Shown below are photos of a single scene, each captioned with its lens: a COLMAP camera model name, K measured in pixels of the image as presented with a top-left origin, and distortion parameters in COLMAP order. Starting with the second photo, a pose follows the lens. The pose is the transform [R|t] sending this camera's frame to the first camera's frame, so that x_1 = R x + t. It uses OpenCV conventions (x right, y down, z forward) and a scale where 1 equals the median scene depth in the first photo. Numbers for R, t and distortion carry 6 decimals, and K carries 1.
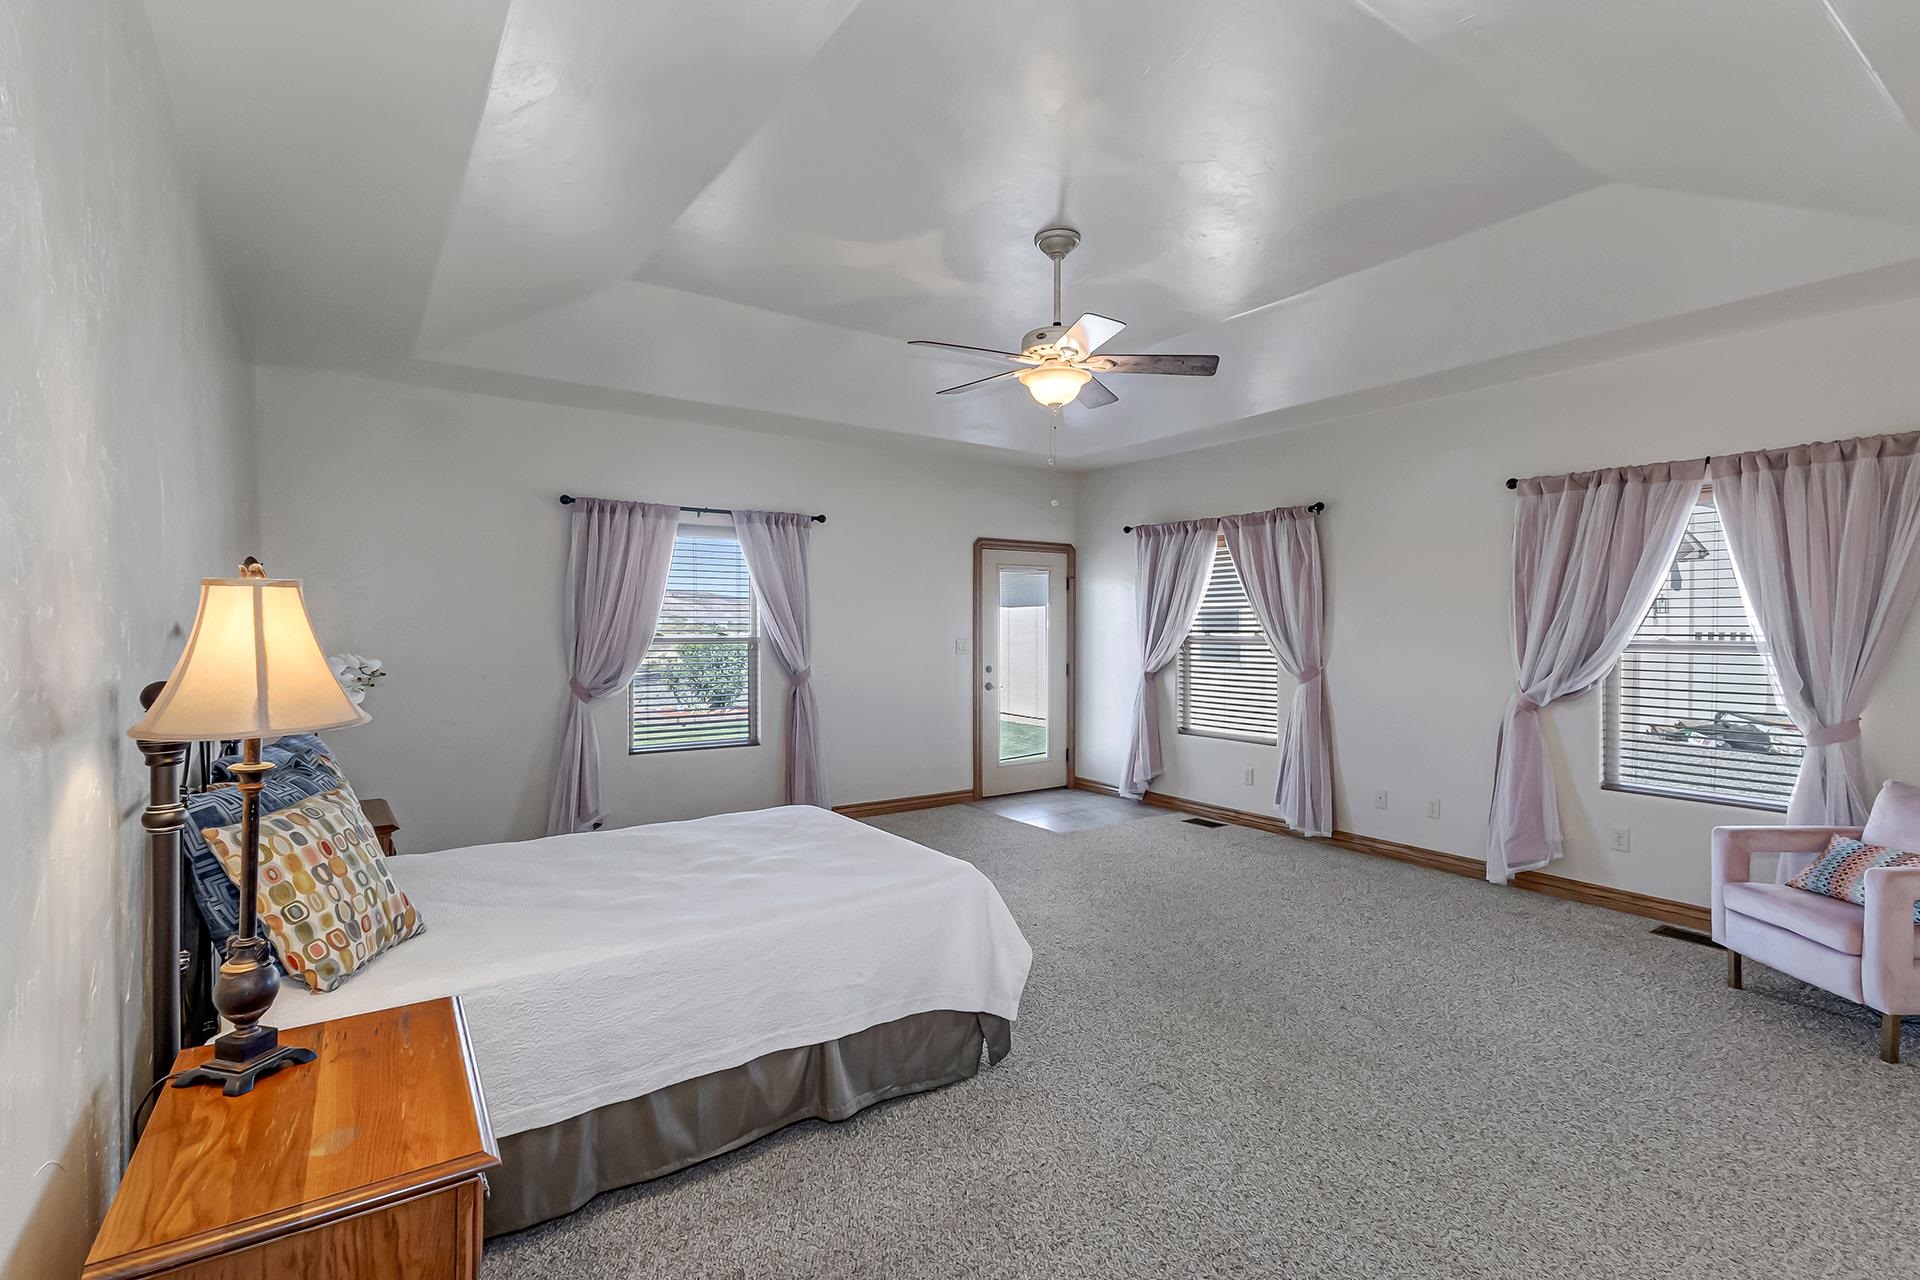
lens RADIAL K [[890.5, 0, 958.1], [0, 890.5, 627.6], [0, 0, 1]] dist [0.012964, 0.000102]
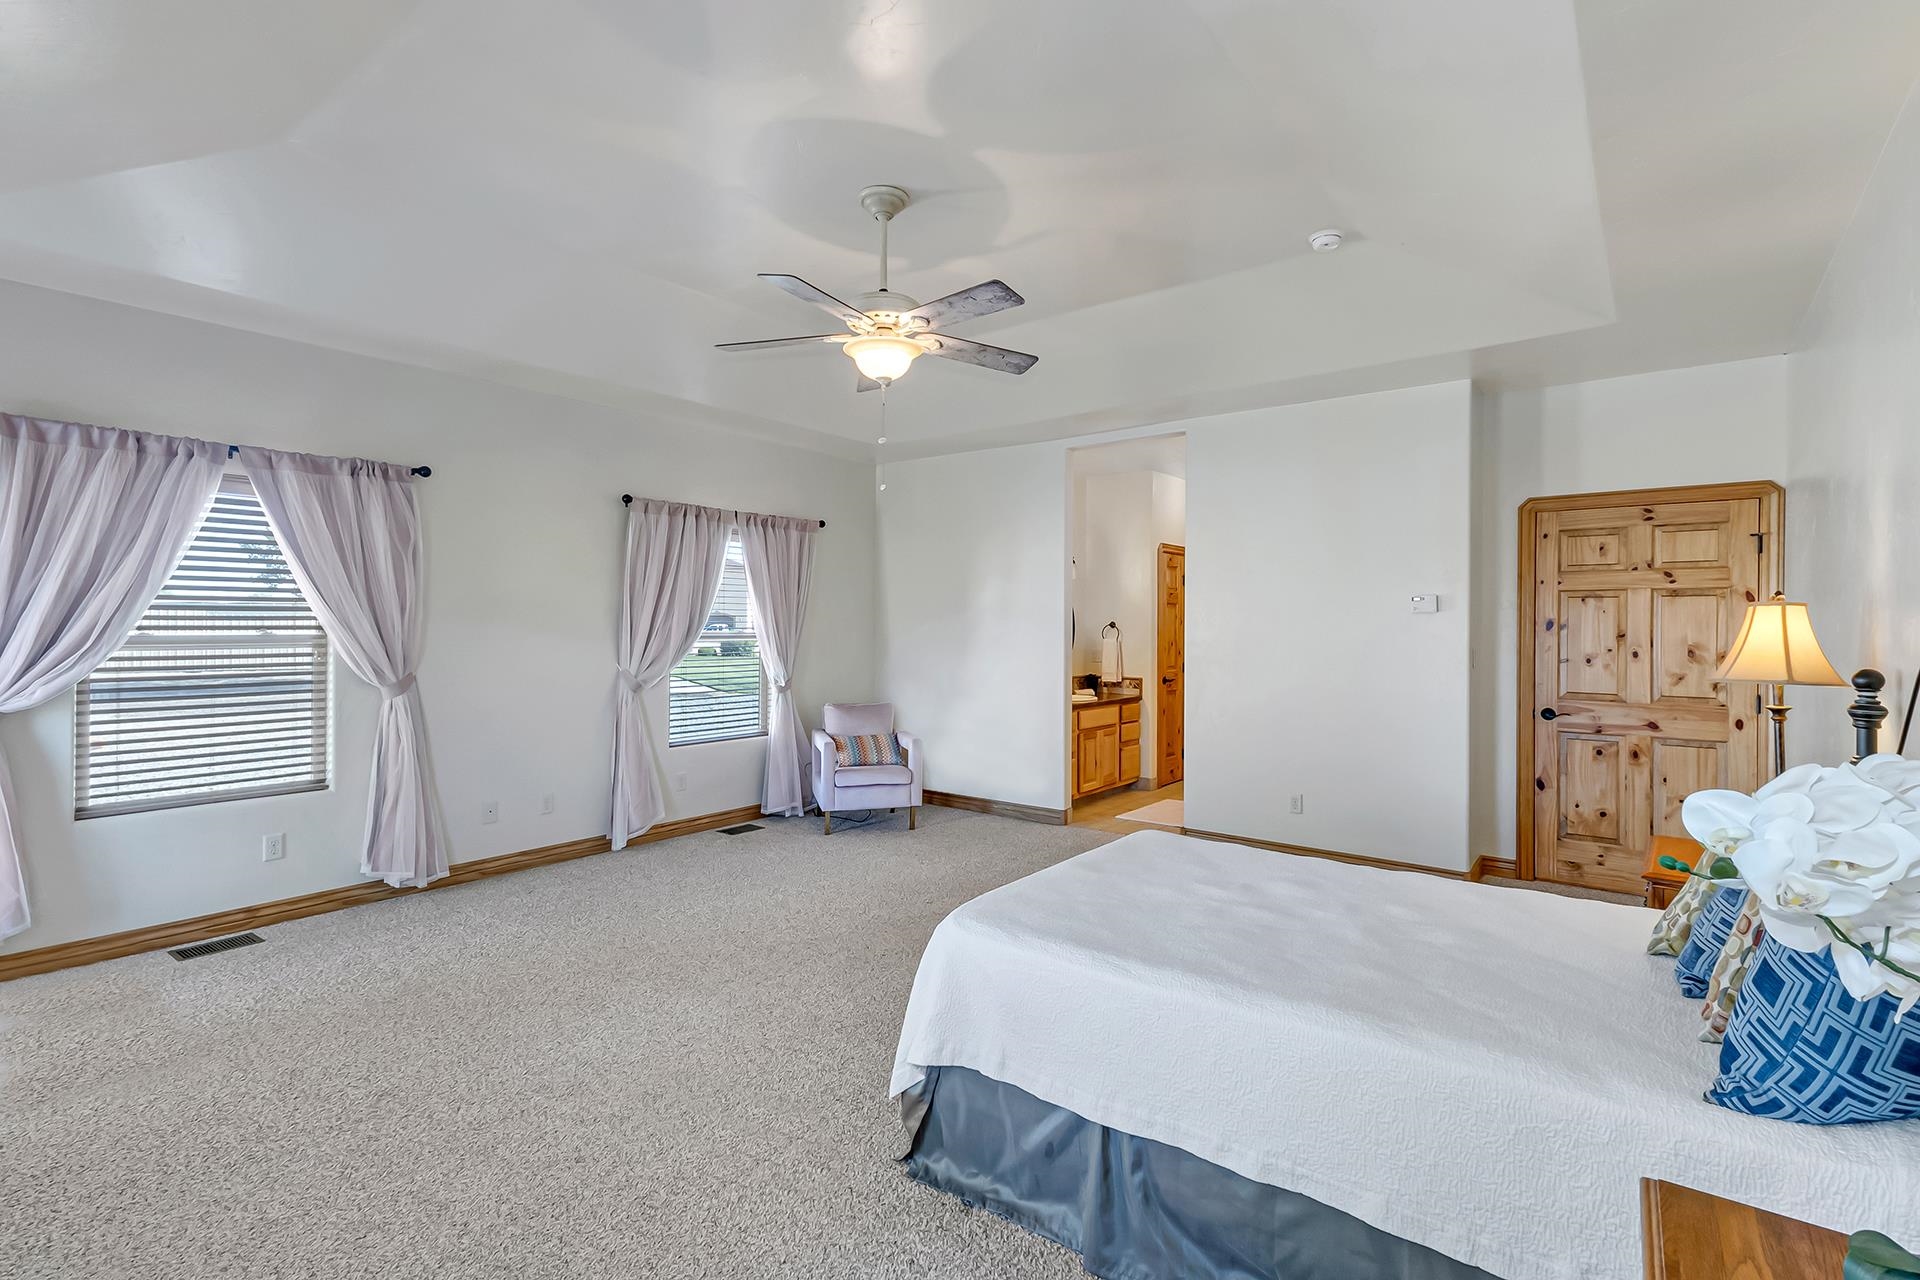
lens RADIAL K [[890.5, 0, 958.1], [0, 890.5, 627.6], [0, 0, 1]] dist [0.012964, 0.000102]
pose [[-0.302426, -0.004869, 0.953161, -0.527944], [-0.003140, 0.999987, 0.004112, -0.000552], [-0.953168, -0.001749, -0.302437, 0.821971]]
